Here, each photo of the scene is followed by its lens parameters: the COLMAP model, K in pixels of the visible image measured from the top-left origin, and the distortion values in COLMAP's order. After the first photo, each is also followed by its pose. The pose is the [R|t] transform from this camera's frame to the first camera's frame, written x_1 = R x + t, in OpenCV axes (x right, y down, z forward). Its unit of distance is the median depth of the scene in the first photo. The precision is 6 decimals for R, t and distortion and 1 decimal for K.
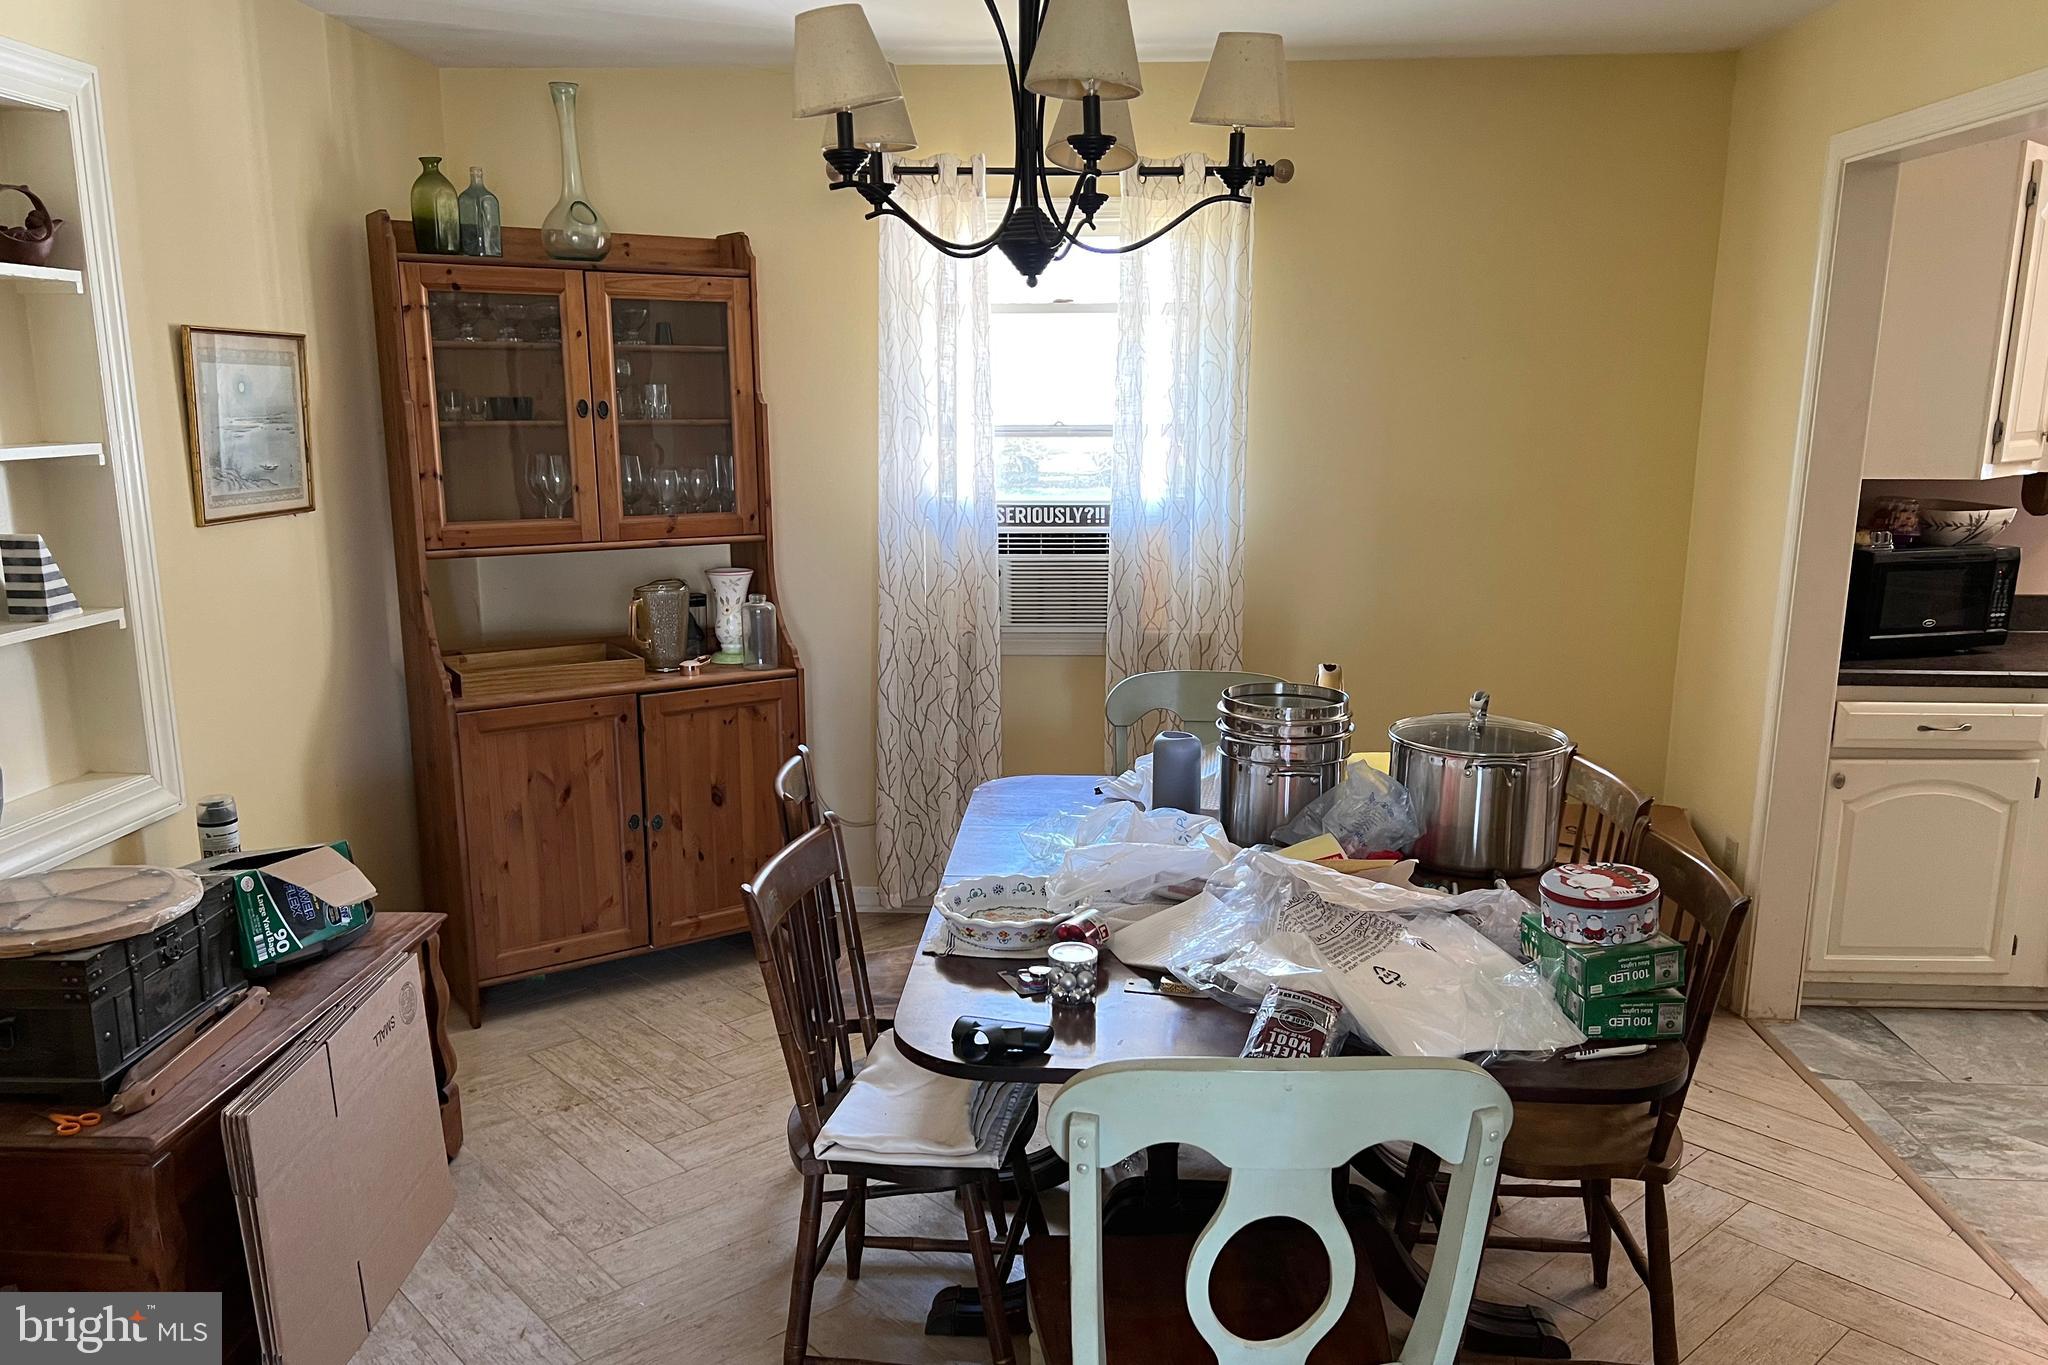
lens RADIAL K [[1523.3, 0, 1019.4], [0, 1523.3, 729.3], [0, 0, 1]] dist [0.070946, -0.080346]
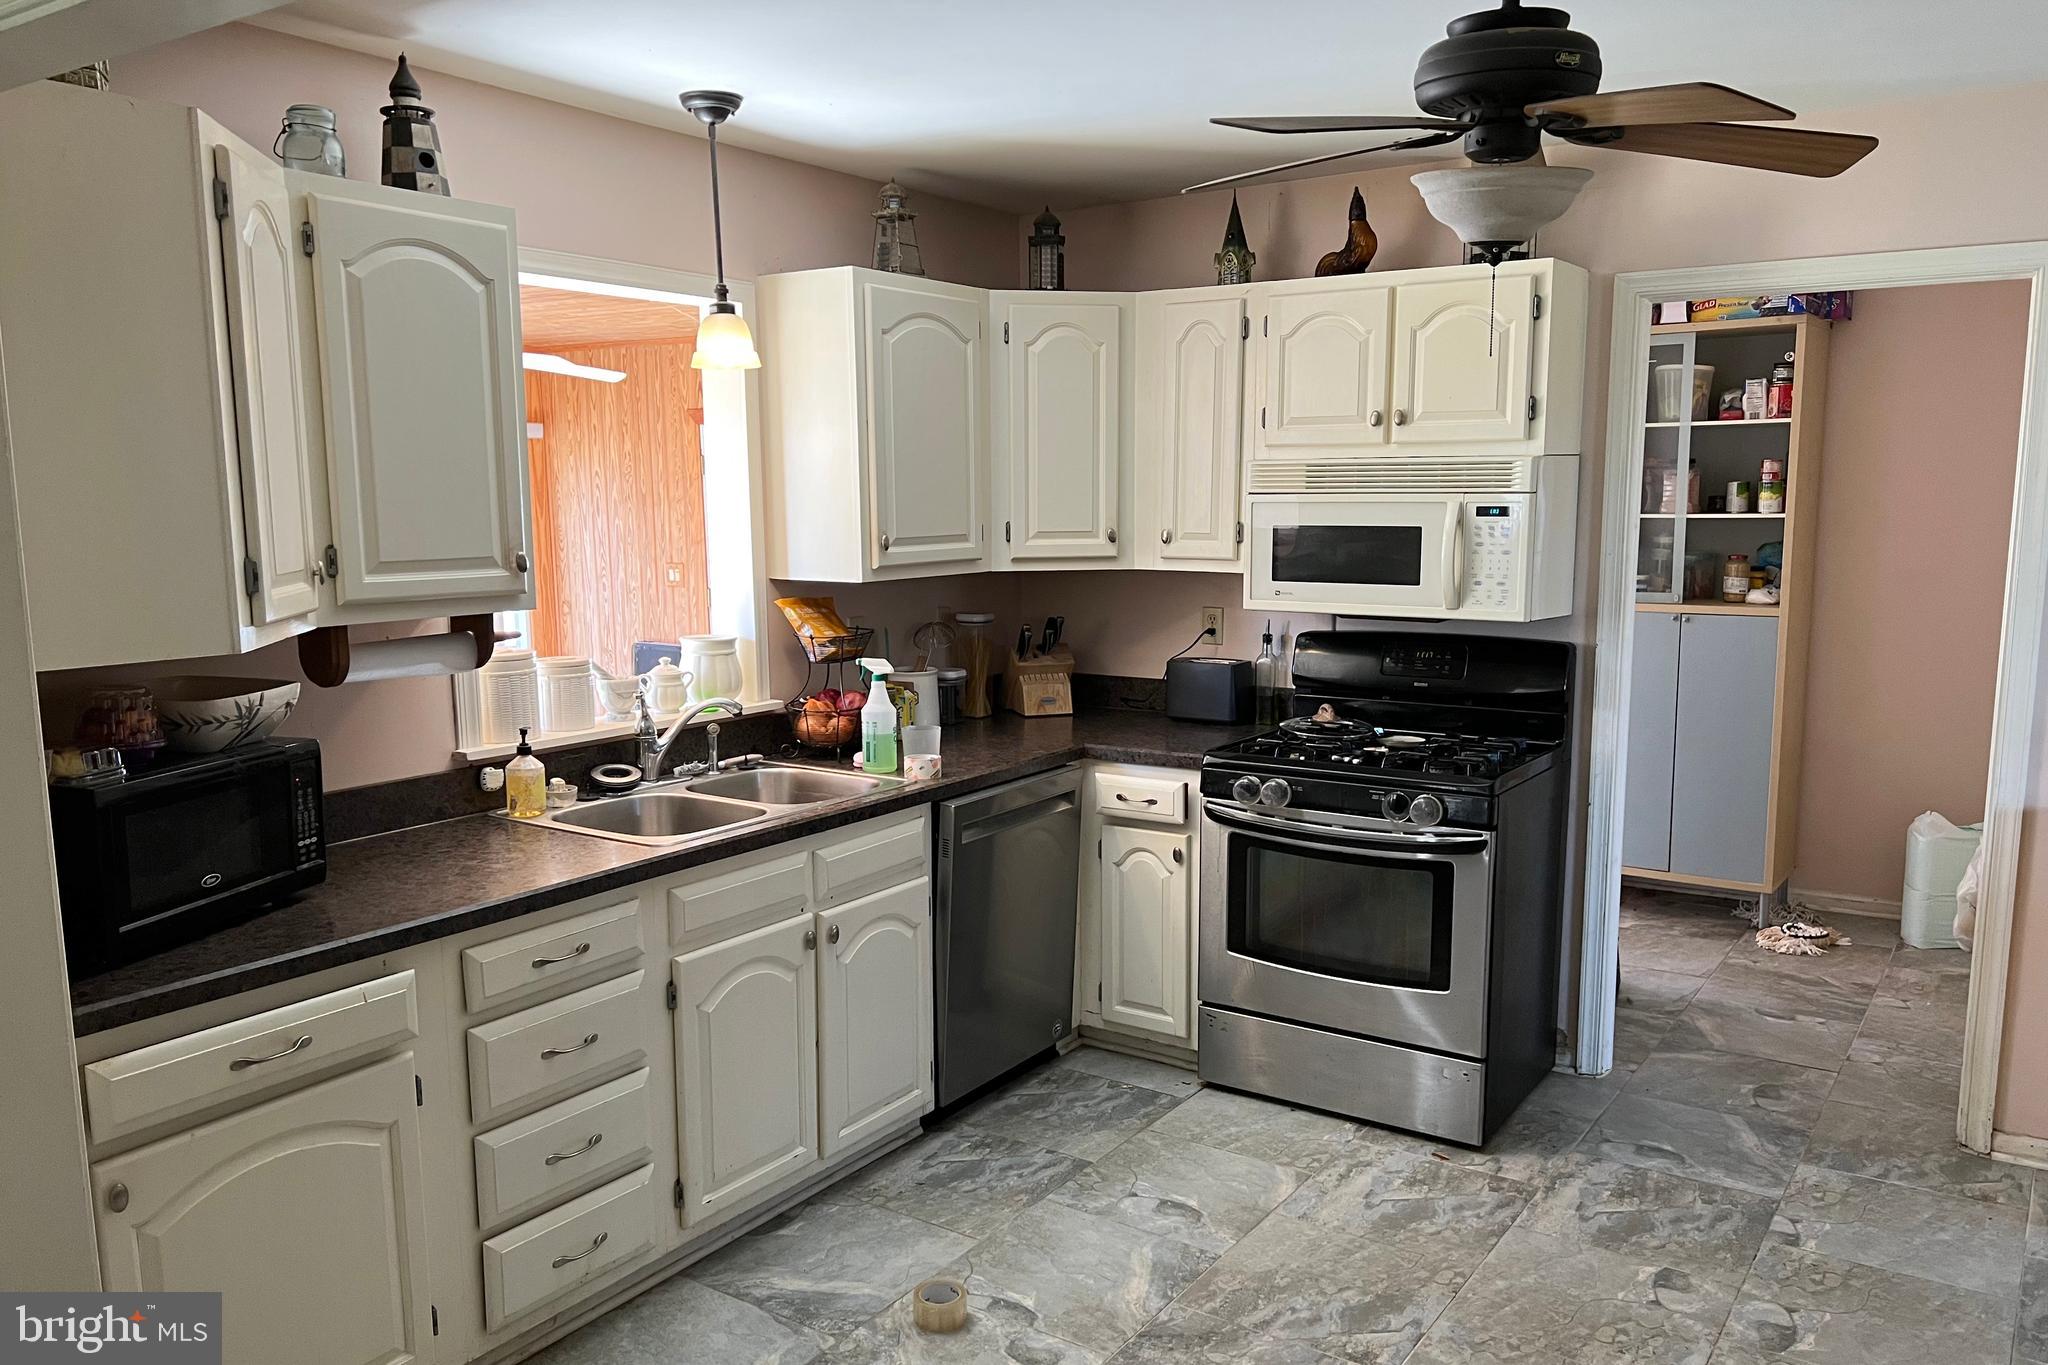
lens RADIAL K [[1523.3, 0, 1019.4], [0, 1523.3, 729.3], [0, 0, 1]] dist [0.070946, -0.080346]
pose [[0.518588, -0.131913, 0.844787, 0.247241], [0.197320, 0.979821, 0.031870, -0.086309], [-0.831944, 0.150166, 0.534152, 0.399811]]
